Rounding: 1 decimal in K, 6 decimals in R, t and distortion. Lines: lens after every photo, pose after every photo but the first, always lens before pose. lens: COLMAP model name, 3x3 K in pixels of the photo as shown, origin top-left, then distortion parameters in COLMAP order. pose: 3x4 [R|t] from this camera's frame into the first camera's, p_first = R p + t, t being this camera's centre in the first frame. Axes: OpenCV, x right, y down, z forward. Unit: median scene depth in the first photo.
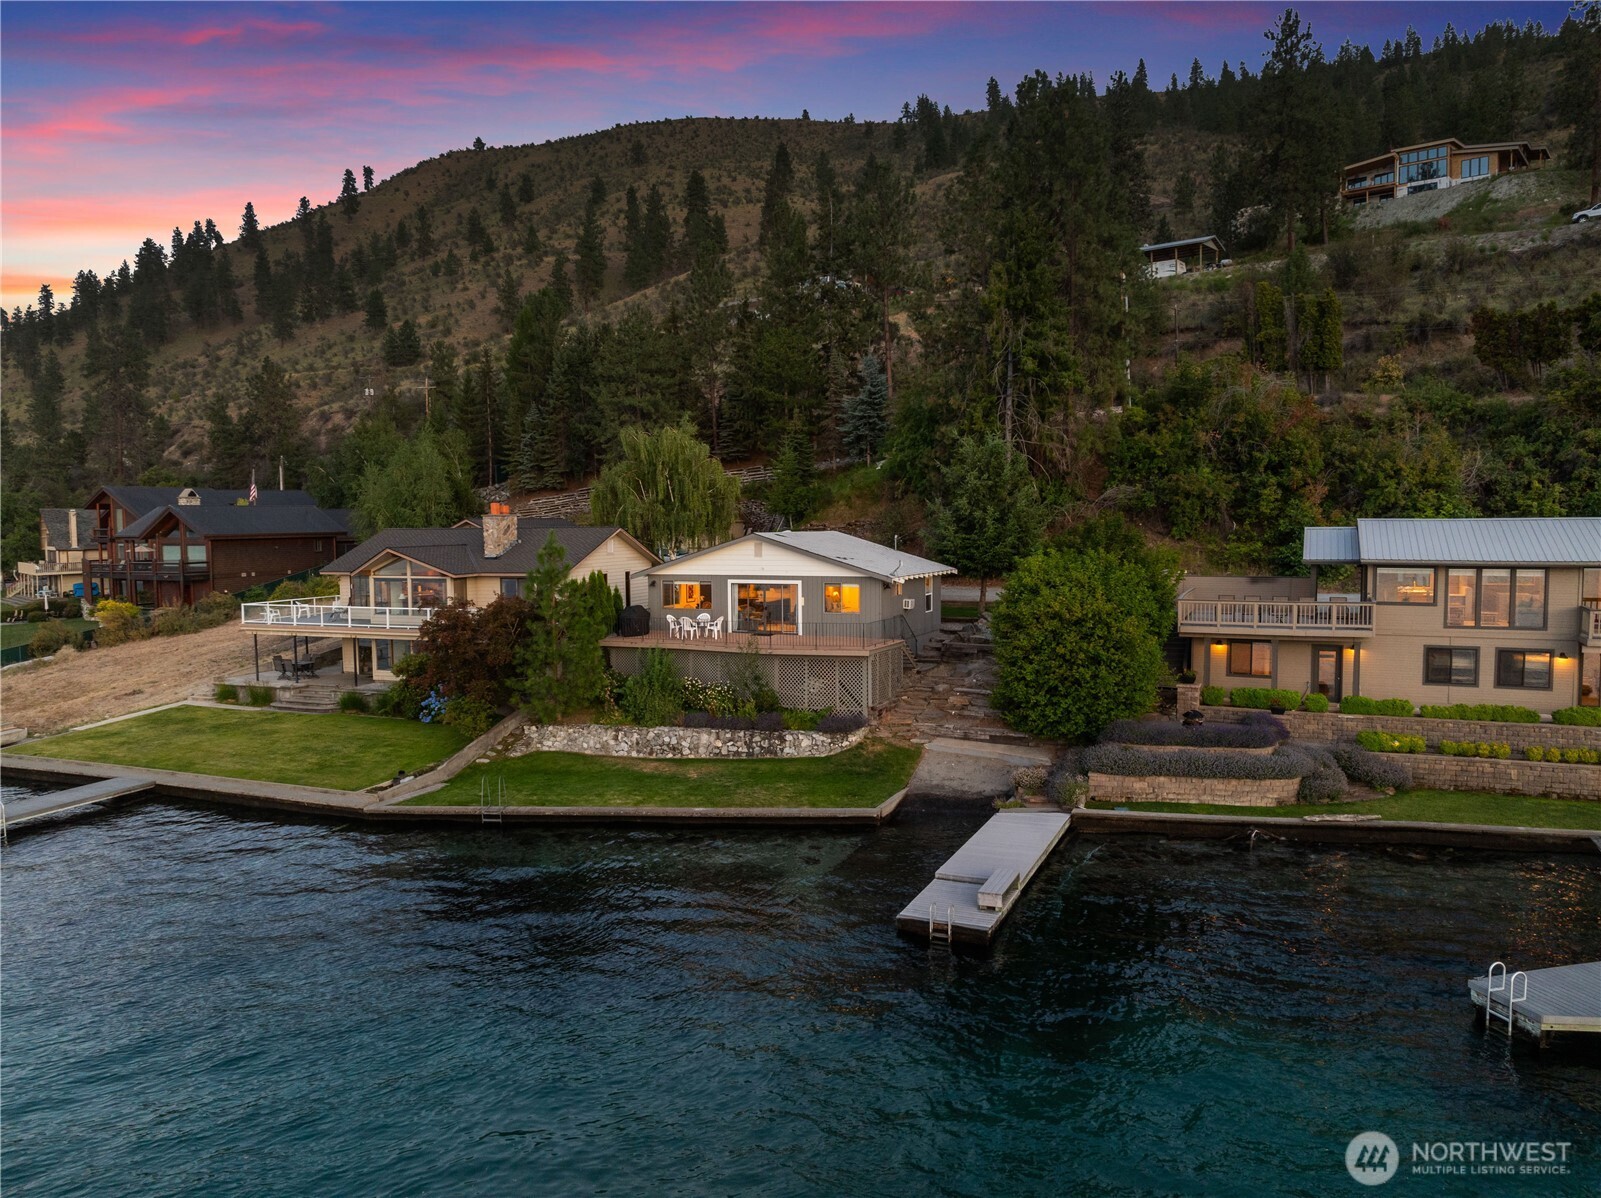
lens RADIAL K [[1126.8, 0, 808.3], [0, 1126.8, 597.2], [0, 0, 1]] dist [-0.040156, 0.015291]
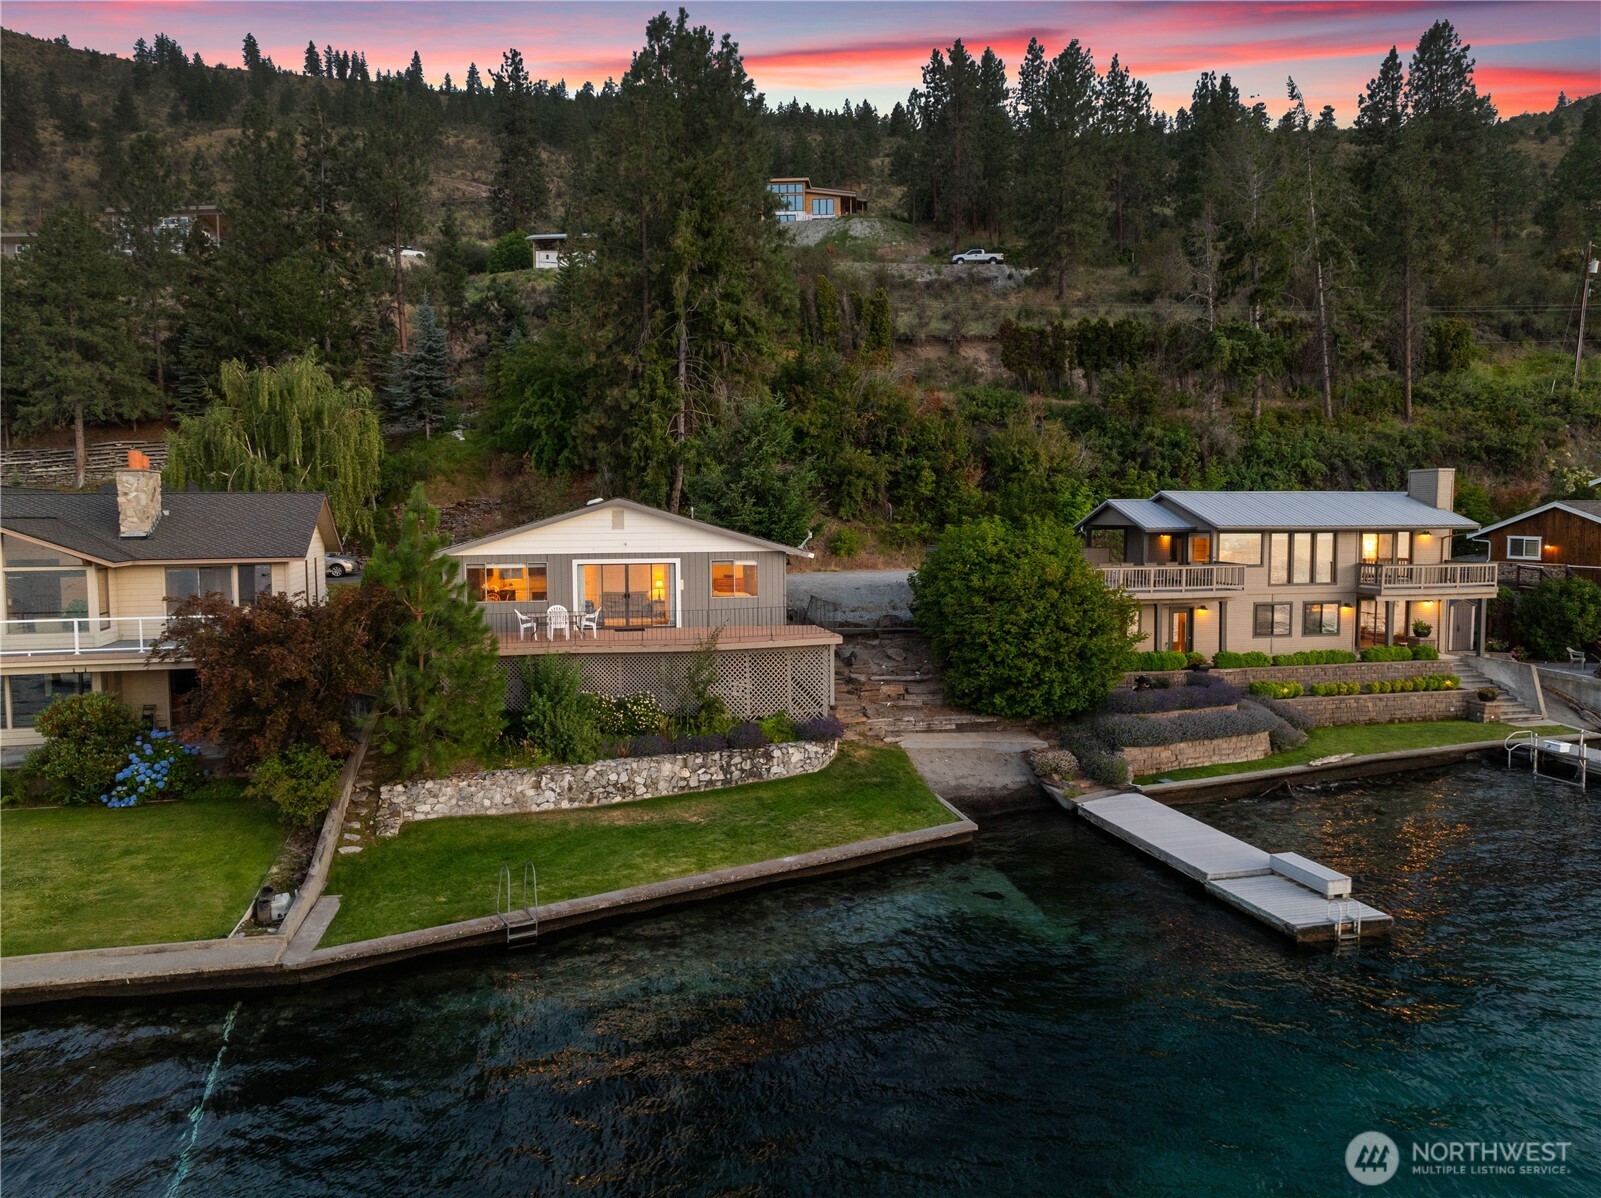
lens RADIAL K [[1126.8, 0, 803.0], [0, 1126.8, 601.7], [0, 0, 1]] dist [-0.040156, 0.015291]
pose [[0.803519, -0.038874, 0.594009, -0.449344], [0.039609, 0.999145, 0.011808, 0.010904], [-0.593961, 0.014041, 0.804372, 0.349620]]
